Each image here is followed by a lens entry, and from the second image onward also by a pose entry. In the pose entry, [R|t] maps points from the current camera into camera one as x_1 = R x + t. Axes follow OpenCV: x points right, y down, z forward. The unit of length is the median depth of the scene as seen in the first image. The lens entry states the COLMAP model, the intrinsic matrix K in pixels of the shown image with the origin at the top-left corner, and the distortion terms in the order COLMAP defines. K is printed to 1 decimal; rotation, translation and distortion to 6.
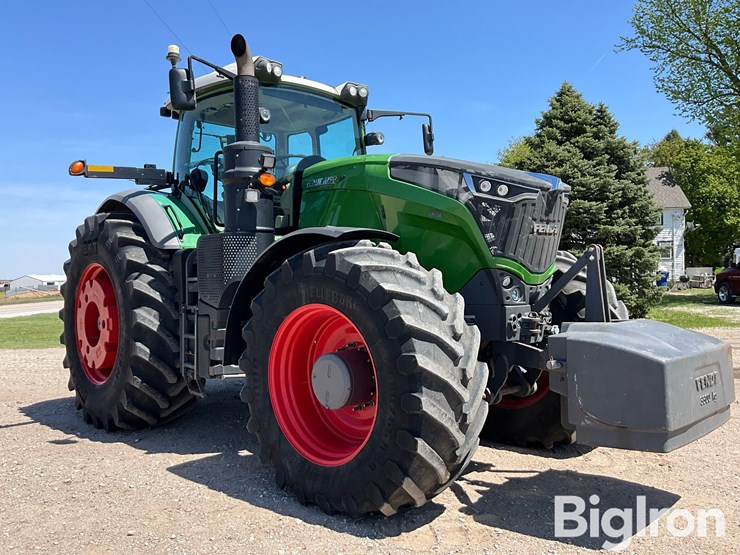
lens RADIAL K [[610.9, 0, 367.3], [0, 610.9, 281.1], [0, 0, 1]] dist [0.093432, -0.158560]
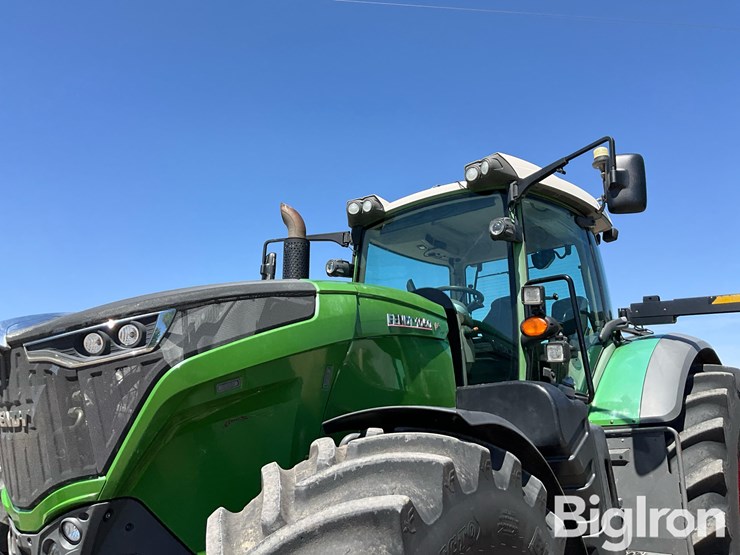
lens RADIAL K [[610.9, 0, 367.3], [0, 610.9, 281.1], [0, 0, 1]] dist [0.093432, -0.158560]
pose [[0.122259, -0.210020, -0.970023, 0.643853], [-0.003811, 0.977248, -0.212065, -0.066987], [0.992491, 0.029623, 0.118677, 0.919262]]
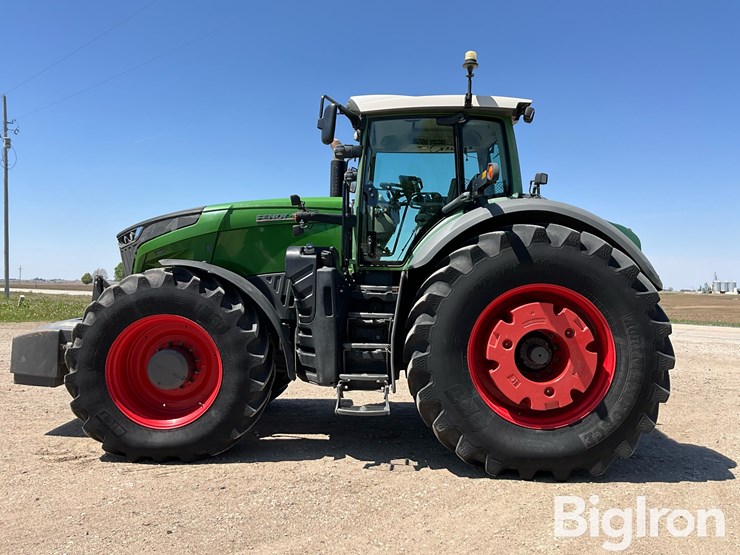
lens RADIAL K [[610.9, 0, 367.3], [0, 610.9, 281.1], [0, 0, 1]] dist [0.093432, -0.158560]
pose [[-0.695782, 0.008000, -0.718208, 0.769094], [-0.010373, 0.999722, 0.021185, -0.060427], [0.718178, 0.022190, -0.695506, 1.922068]]
